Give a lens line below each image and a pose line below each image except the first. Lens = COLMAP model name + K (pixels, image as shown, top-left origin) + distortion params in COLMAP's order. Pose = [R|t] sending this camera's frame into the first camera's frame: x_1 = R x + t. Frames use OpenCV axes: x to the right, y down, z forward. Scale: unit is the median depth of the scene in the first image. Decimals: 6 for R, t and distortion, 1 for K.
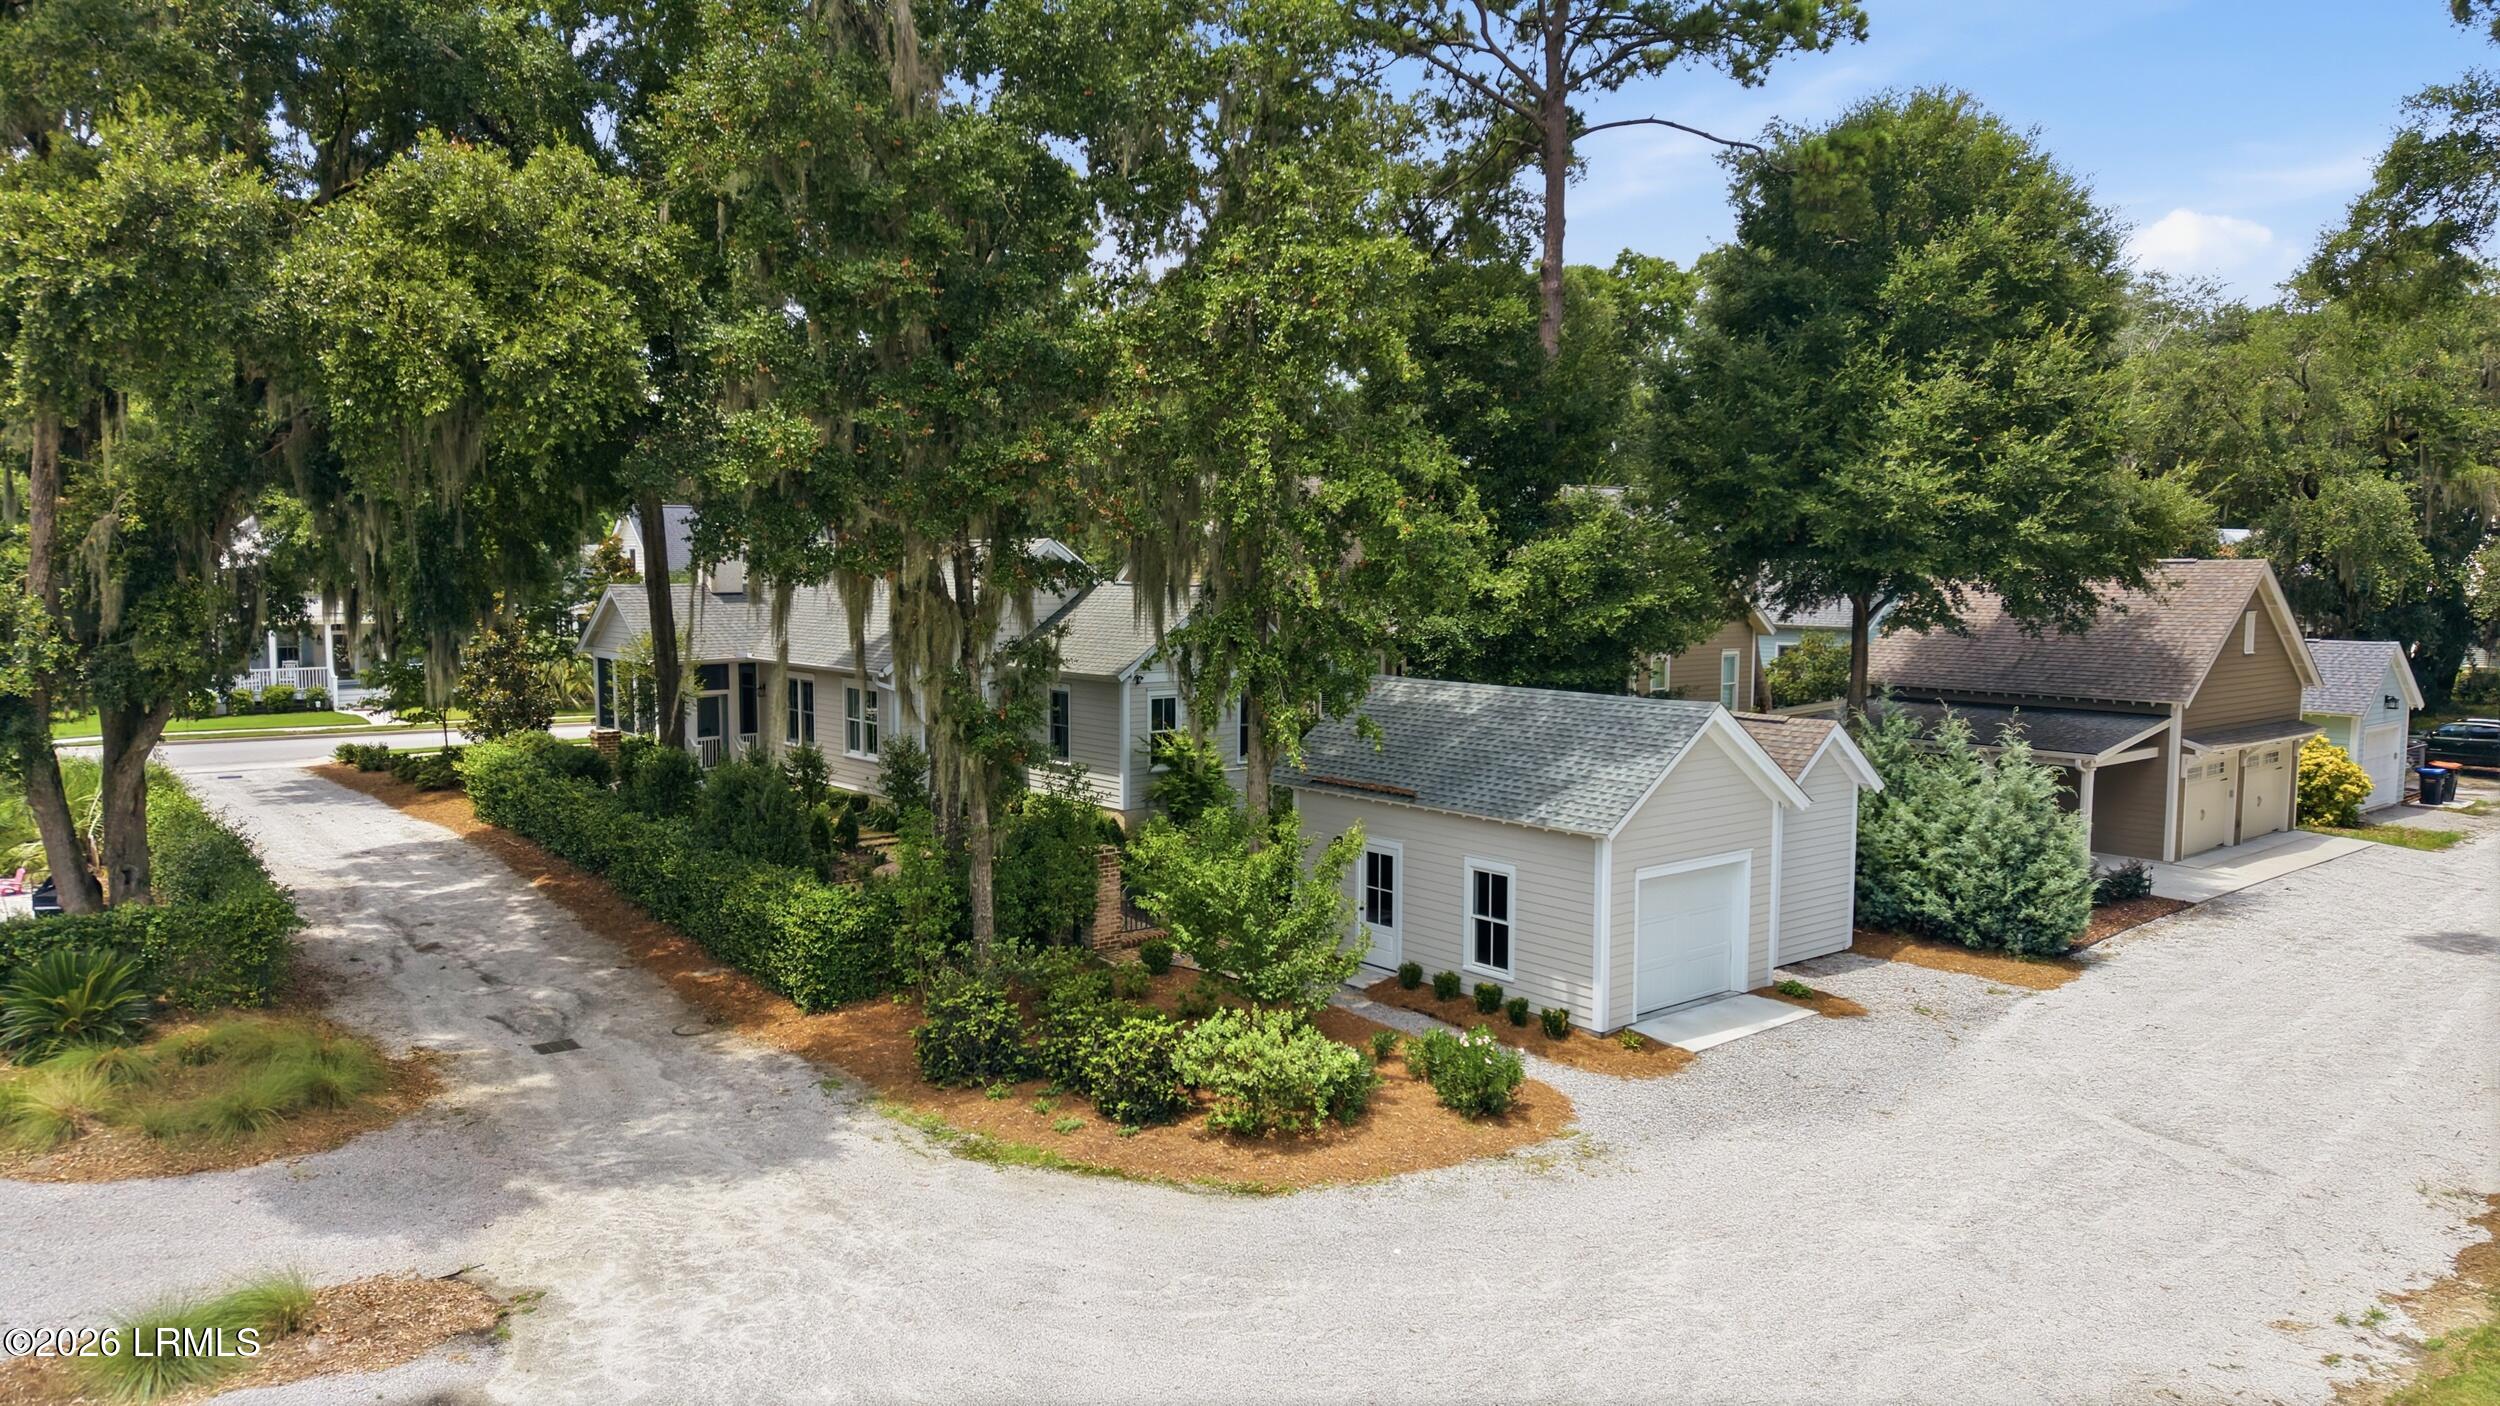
lens RADIAL K [[1645.7, 0, 1263.7], [0, 1645.7, 700.5], [0, 0, 1]] dist [0.020767, -0.018490]
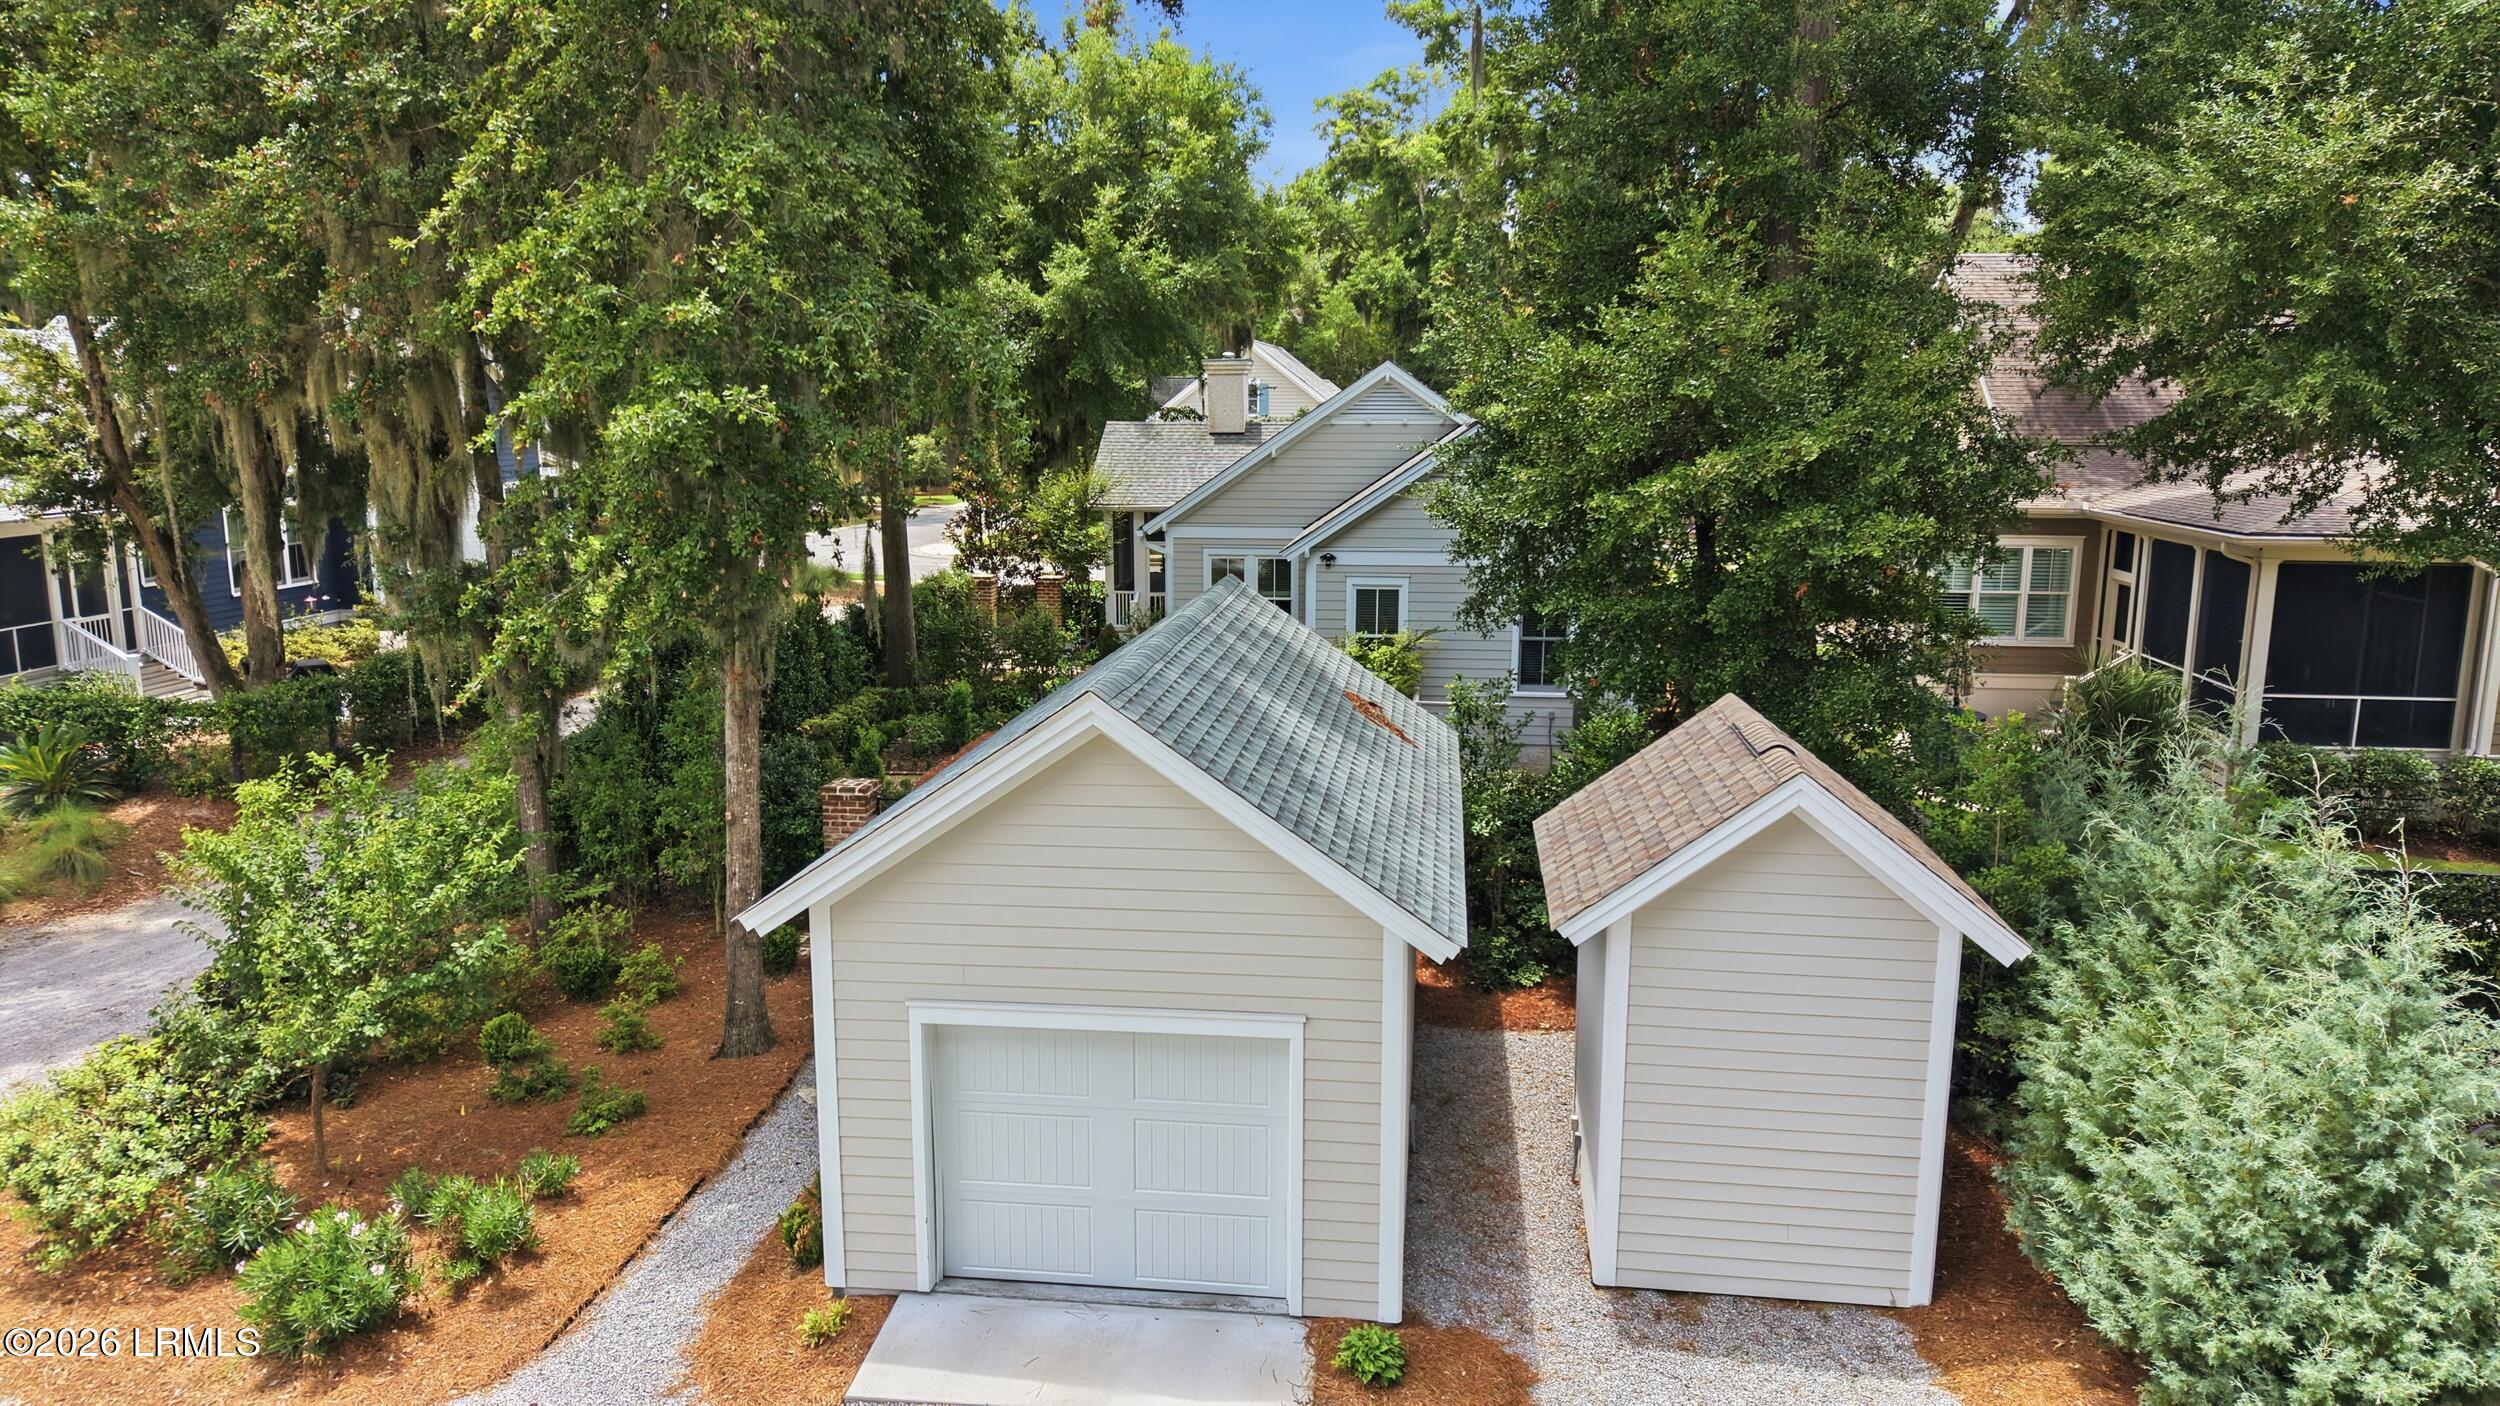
lens RADIAL K [[1645.7, 0, 1263.7], [0, 1645.7, 700.5], [0, 0, 1]] dist [0.020767, -0.018490]
pose [[0.691342, 0.126575, -0.711354, 0.599046], [-0.060729, 0.991232, 0.117354, -0.048128], [0.719971, -0.037932, 0.692967, 0.686924]]
